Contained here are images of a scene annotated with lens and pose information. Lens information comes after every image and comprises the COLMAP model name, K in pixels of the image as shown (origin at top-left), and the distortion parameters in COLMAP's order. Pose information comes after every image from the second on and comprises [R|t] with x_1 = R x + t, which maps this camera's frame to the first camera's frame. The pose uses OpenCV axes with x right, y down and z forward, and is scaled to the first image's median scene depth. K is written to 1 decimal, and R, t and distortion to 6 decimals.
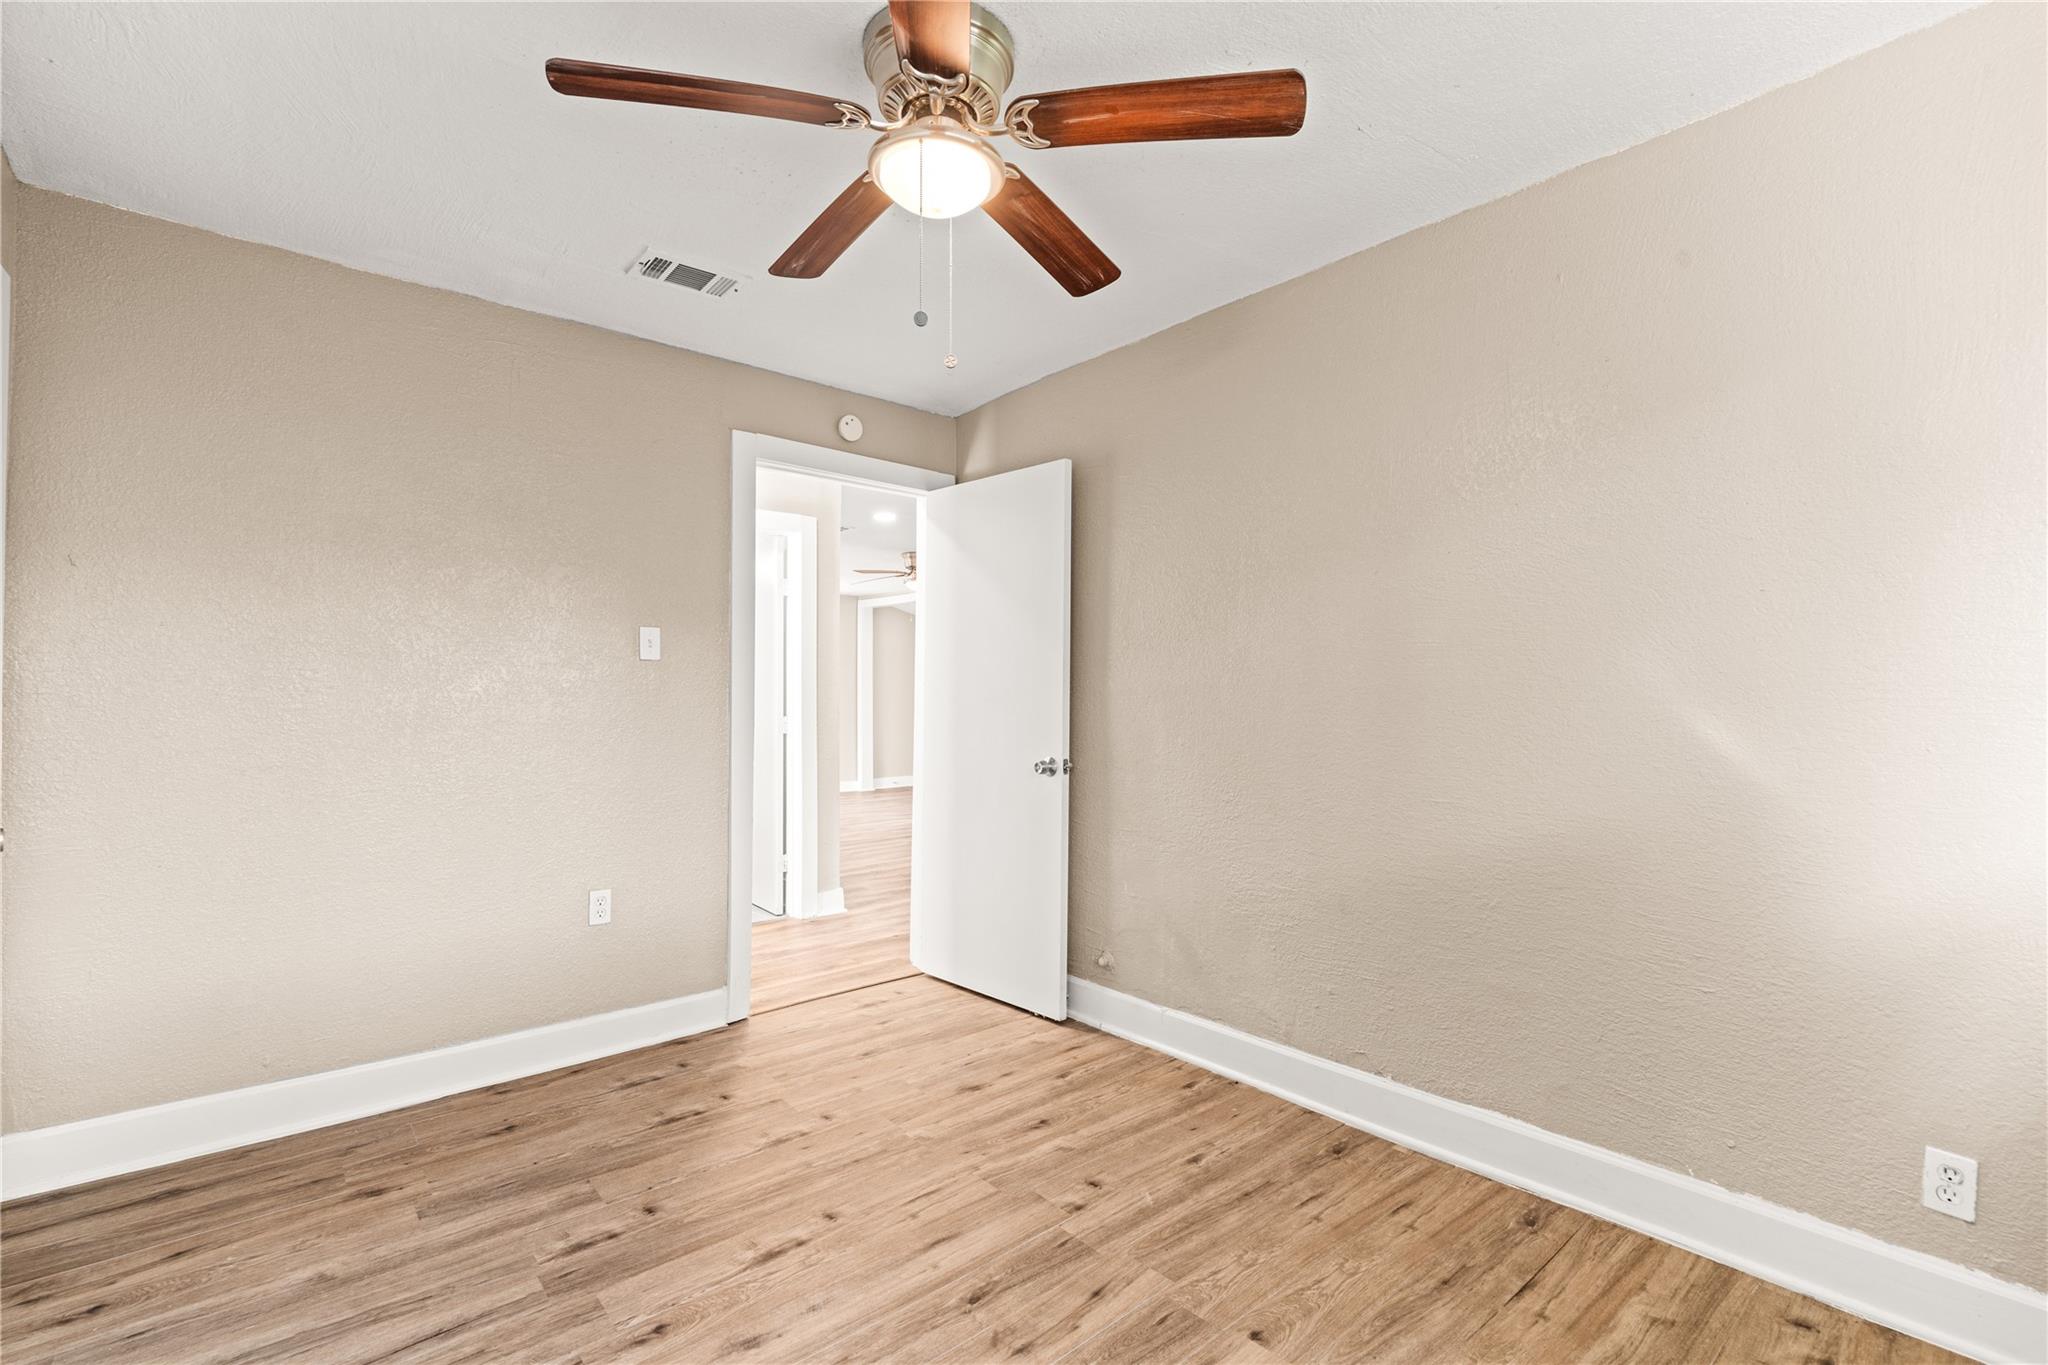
lens RADIAL K [[922.6, 0, 1024.0], [0, 922.6, 682.5], [0, 0, 1]] dist [-0.008072, 0.000475]
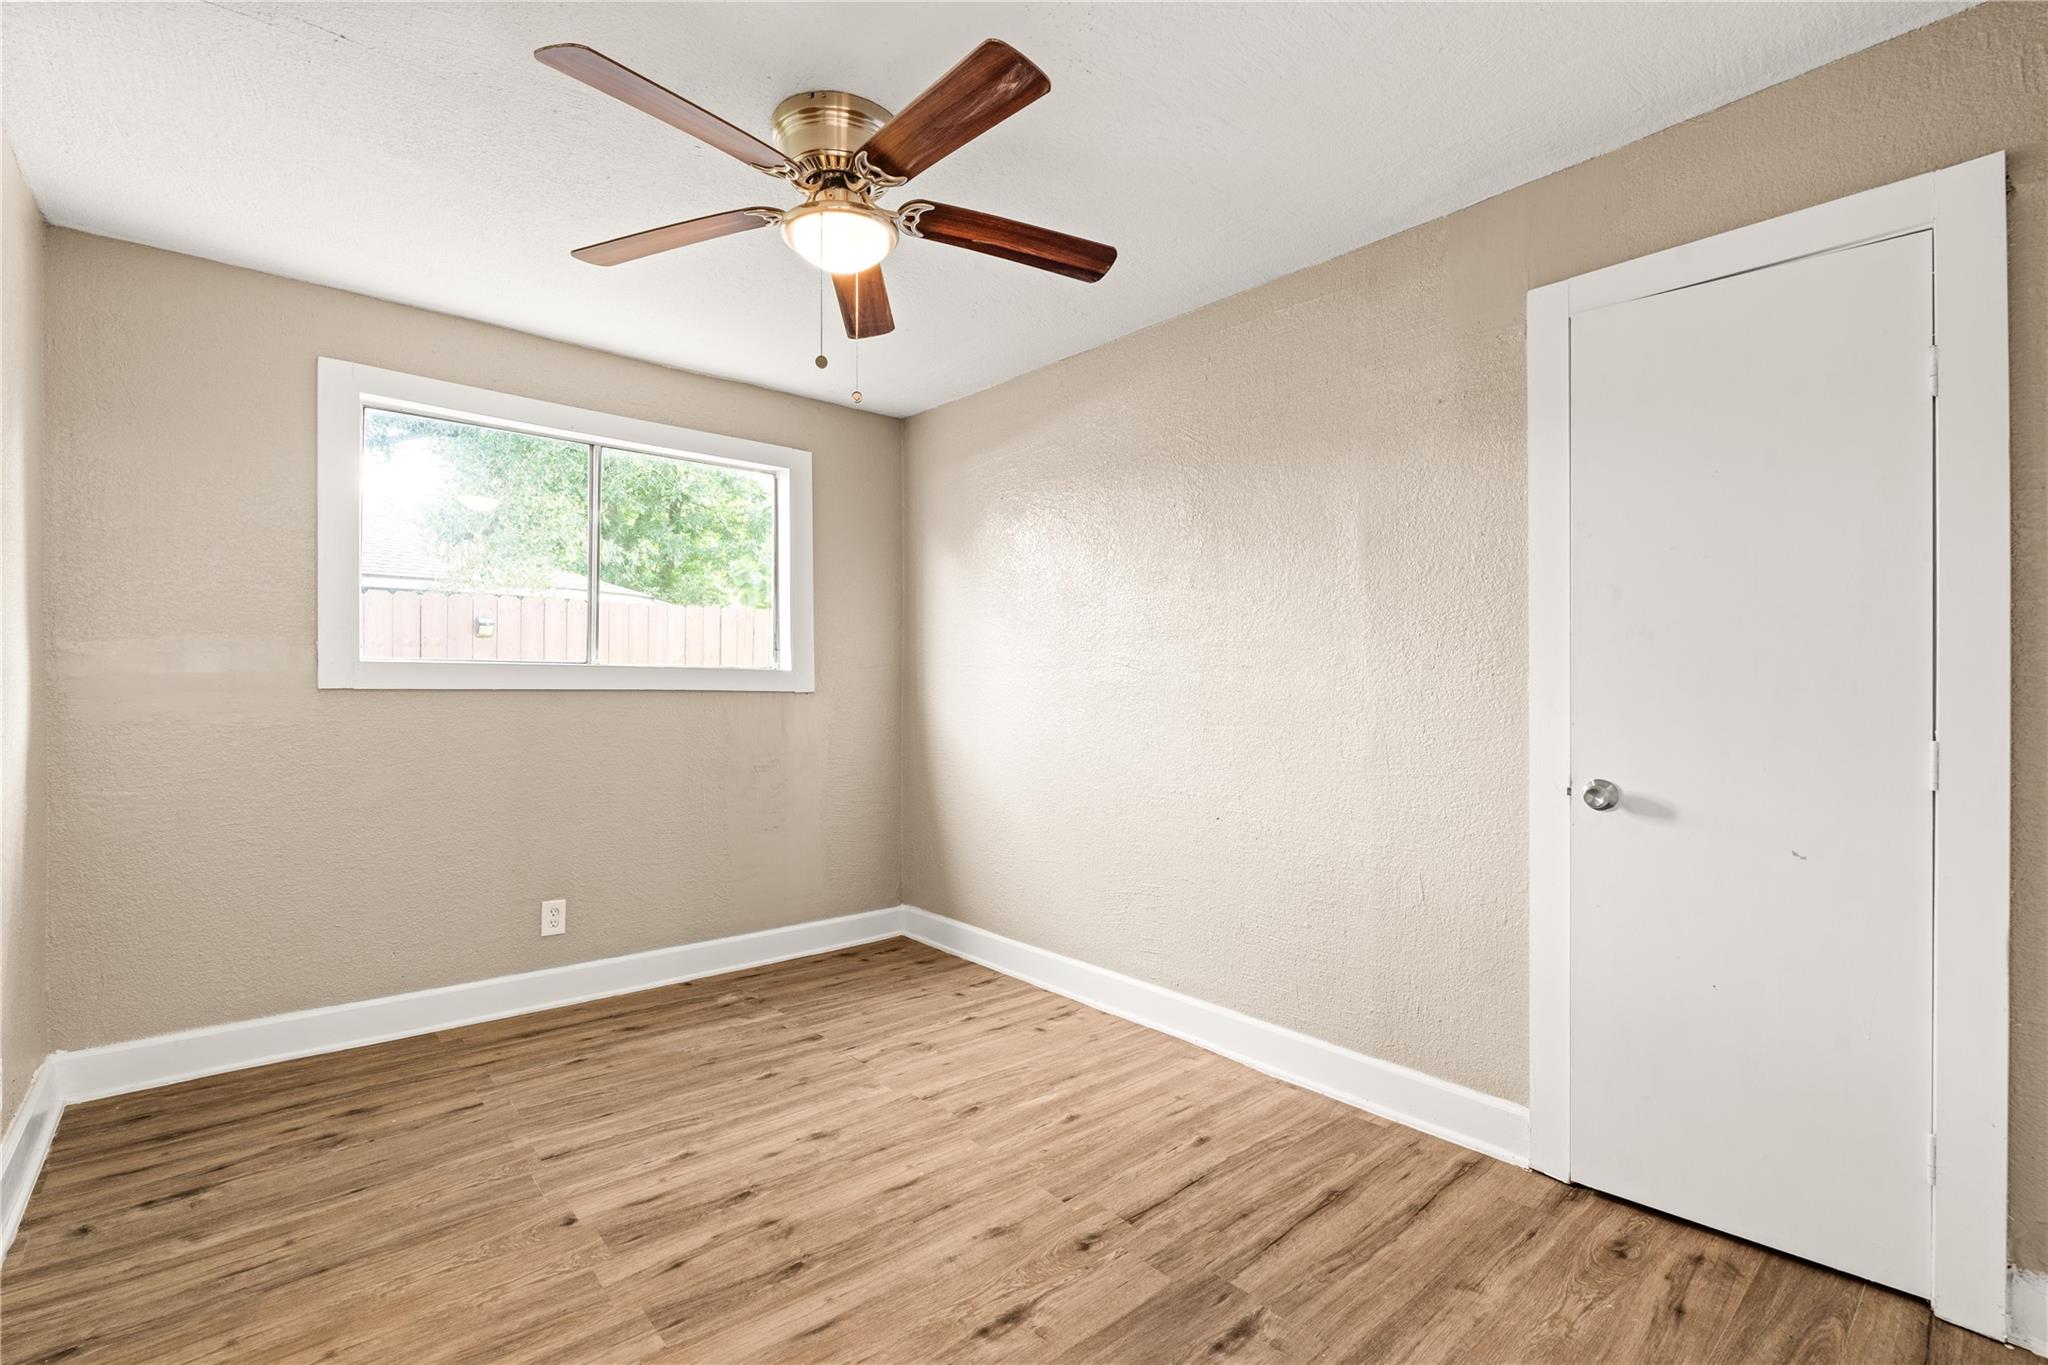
lens RADIAL K [[922.6, 0, 1024.0], [0, 922.6, 682.5], [0, 0, 1]] dist [-0.008072, 0.000475]
pose [[-0.999964, -0.001028, -0.008449, -0.290768], [-0.000991, 0.999990, -0.004297, 0.017495], [0.008453, -0.004288, -0.999955, 1.975614]]
